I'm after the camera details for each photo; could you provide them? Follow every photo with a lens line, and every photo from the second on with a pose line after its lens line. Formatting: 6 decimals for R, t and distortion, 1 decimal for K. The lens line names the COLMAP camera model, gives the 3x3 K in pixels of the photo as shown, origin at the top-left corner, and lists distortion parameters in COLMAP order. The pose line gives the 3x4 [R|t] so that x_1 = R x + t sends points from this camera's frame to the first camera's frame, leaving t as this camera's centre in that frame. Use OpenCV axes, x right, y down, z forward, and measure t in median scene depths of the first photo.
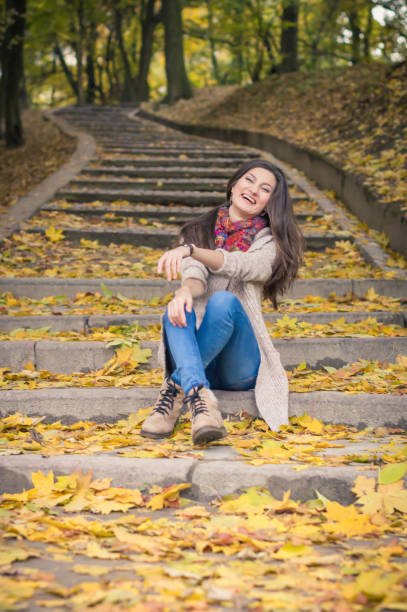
lens RADIAL K [[1454.7, 0, 203.5], [0, 1454.7, 306.0], [0, 0, 1]] dist [0.054699, 0.038427]
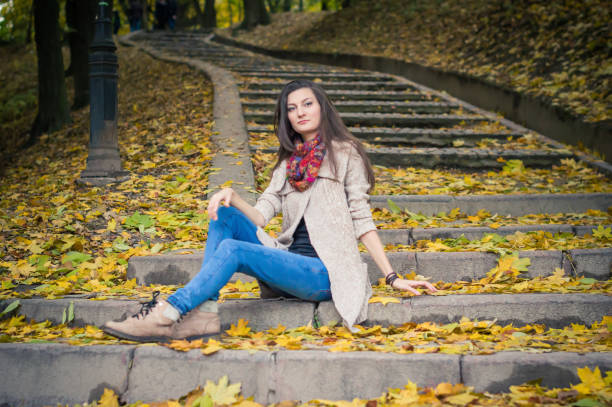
lens RADIAL K [[1454.7, 0, 305.3], [0, 1454.7, 186.8], [0, 0, 1]] dist [0.054699, 0.038427]
pose [[0.998172, -0.007371, 0.059991, -0.133893], [0.009228, 0.999485, -0.030735, 0.004688], [-0.059733, 0.031233, 0.997726, -0.018029]]
